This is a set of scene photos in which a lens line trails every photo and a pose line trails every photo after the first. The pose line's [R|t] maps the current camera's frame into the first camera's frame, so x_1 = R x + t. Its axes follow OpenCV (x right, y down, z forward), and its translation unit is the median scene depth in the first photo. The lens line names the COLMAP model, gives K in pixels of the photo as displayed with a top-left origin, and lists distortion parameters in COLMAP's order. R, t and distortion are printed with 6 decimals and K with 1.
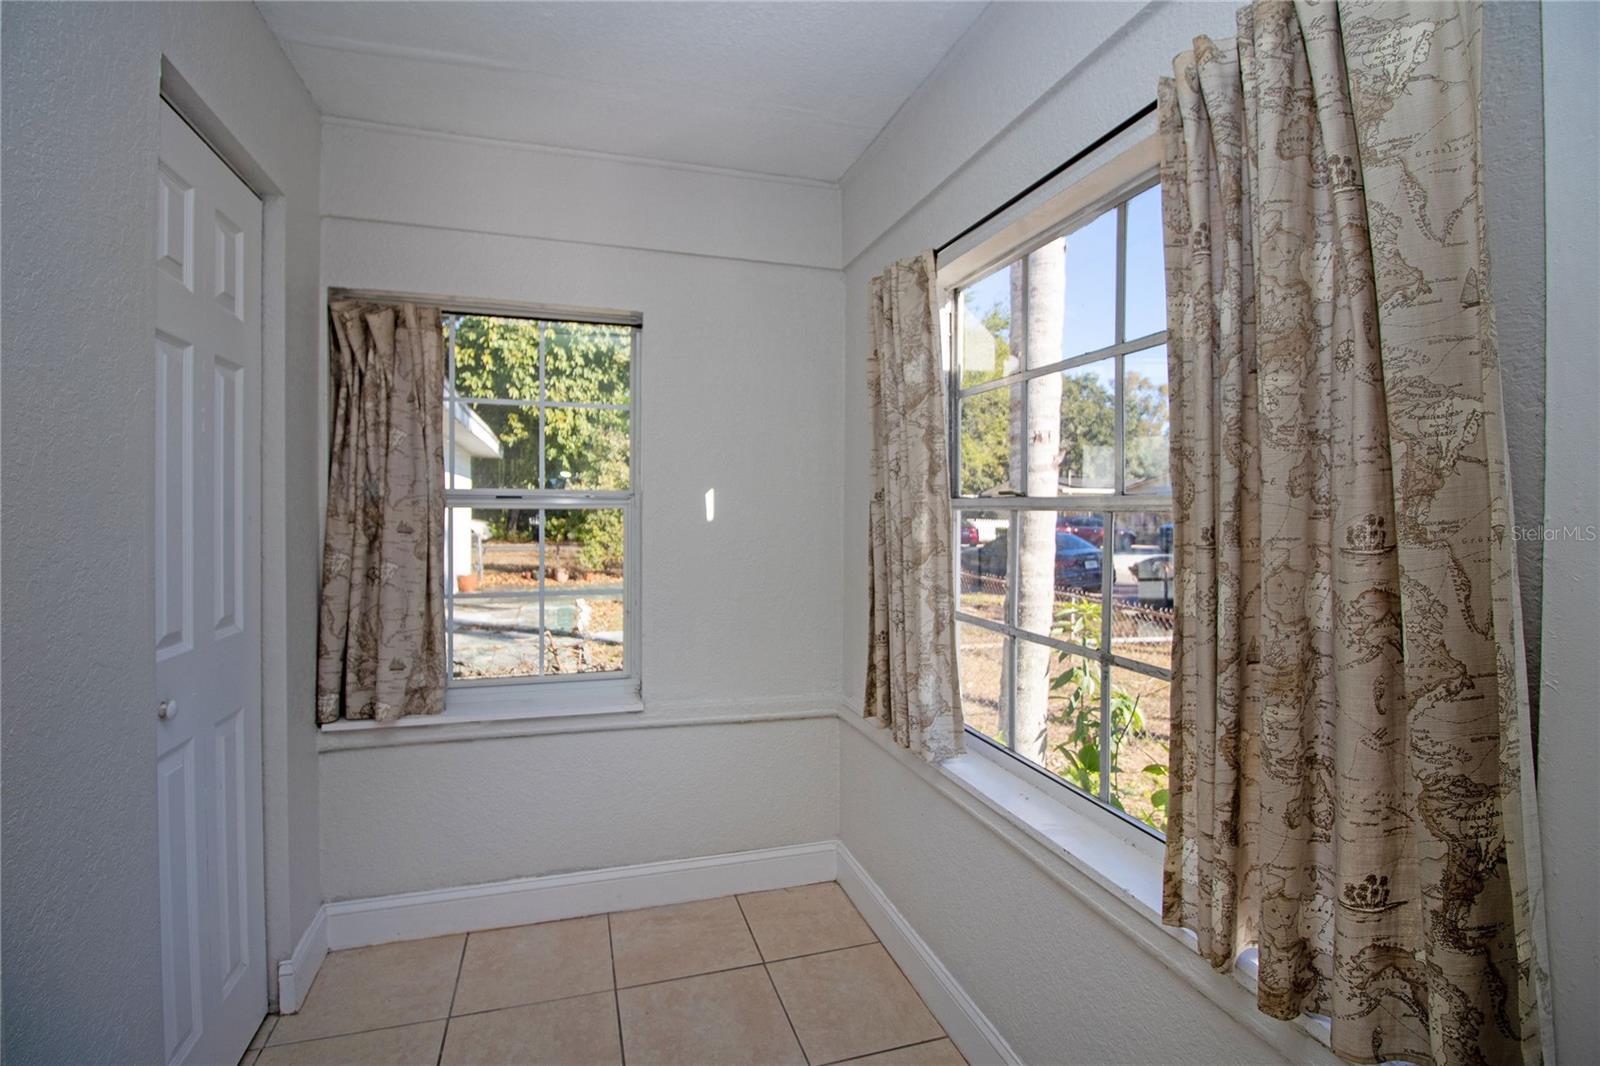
lens RADIAL K [[735.3, 0, 787.0], [0, 735.3, 522.3], [0, 0, 1]] dist [0.000619, -0.014052]
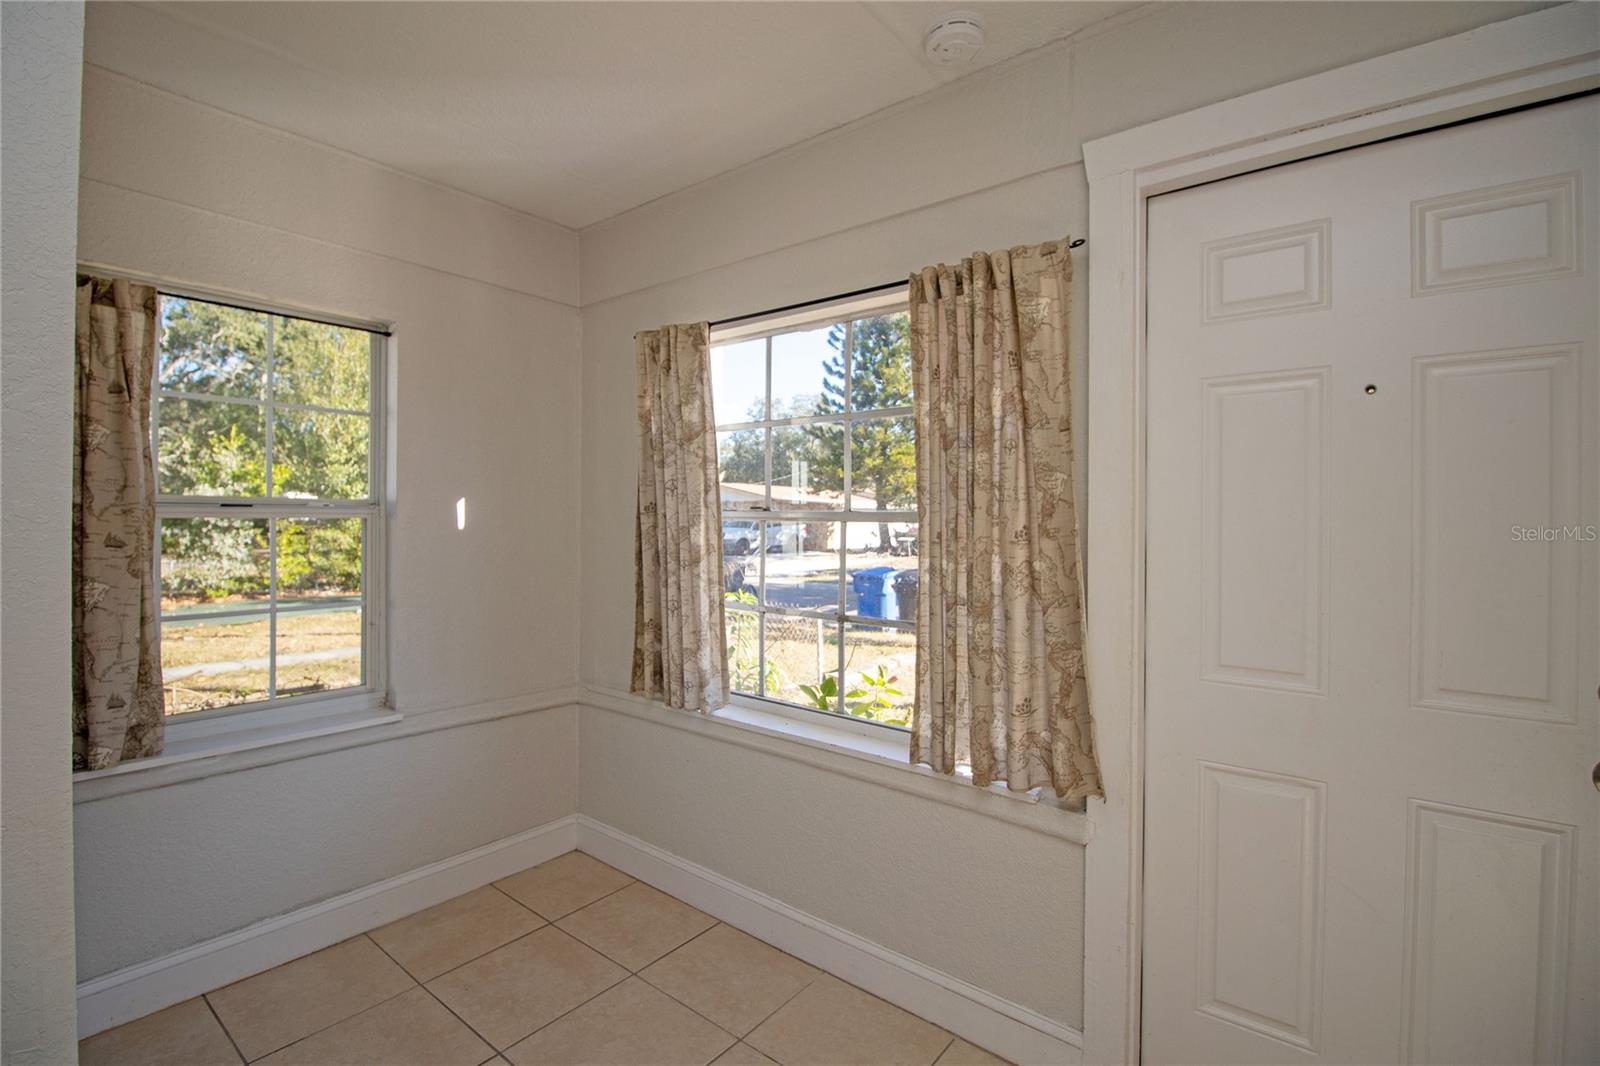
lens RADIAL K [[735.3, 0, 787.0], [0, 735.3, 522.3], [0, 0, 1]] dist [0.000619, -0.014052]
pose [[0.828471, -0.001930, 0.560029, -0.398152], [0.007029, 0.999951, -0.006952, -0.003194], [-0.559989, 0.009696, 0.828444, -0.154363]]
